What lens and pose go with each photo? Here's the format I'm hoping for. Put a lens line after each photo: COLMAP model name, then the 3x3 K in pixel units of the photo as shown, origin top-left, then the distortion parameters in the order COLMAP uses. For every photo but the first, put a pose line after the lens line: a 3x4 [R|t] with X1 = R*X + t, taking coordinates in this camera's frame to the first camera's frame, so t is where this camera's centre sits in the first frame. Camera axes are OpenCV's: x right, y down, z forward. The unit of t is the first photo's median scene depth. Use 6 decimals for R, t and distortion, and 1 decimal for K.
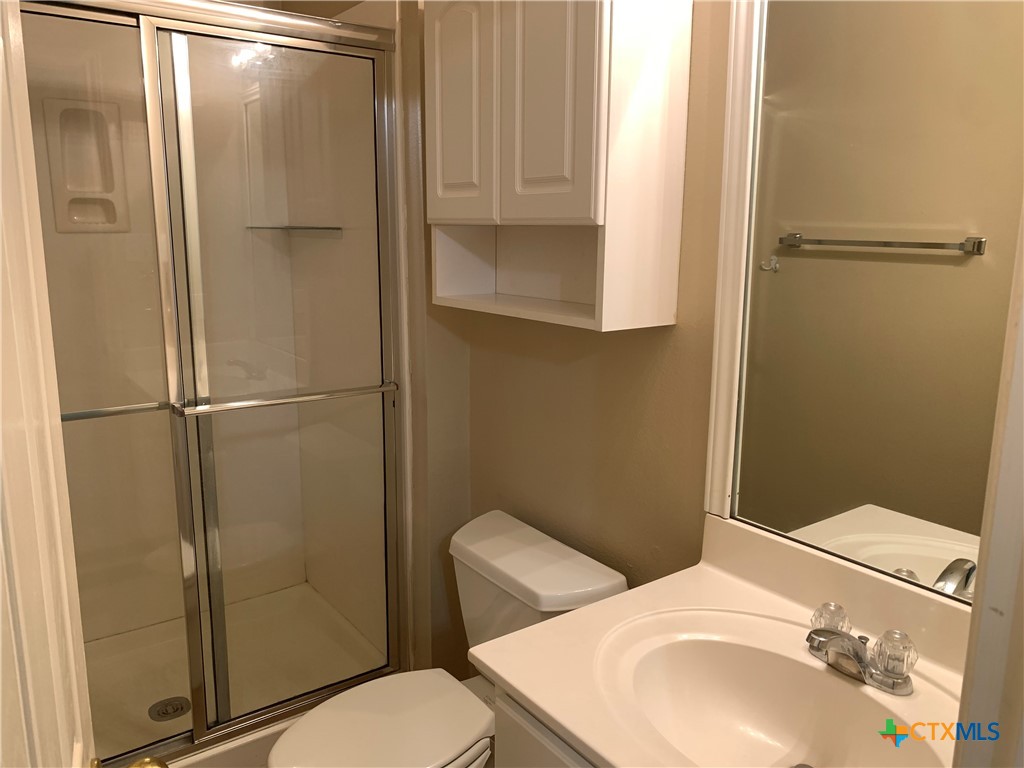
lens RADIAL K [[777.6, 0, 513.4], [0, 777.6, 375.1], [0, 0, 1]] dist [0.061722, -0.082929]
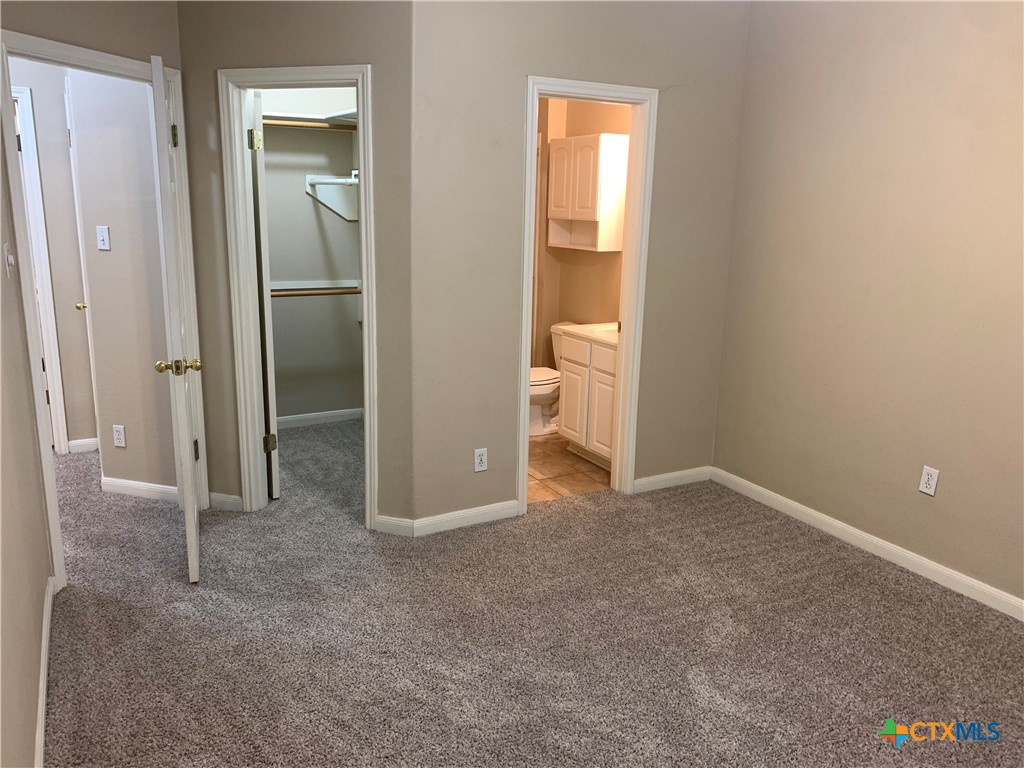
lens RADIAL K [[777.6, 0, 513.4], [0, 777.6, 375.1], [0, 0, 1]] dist [0.061722, -0.082929]
pose [[0.991282, 0.048369, -0.122554, 0.156907], [-0.045212, 0.998573, 0.028417, 0.331527], [0.123754, -0.022629, 0.992055, -2.022971]]
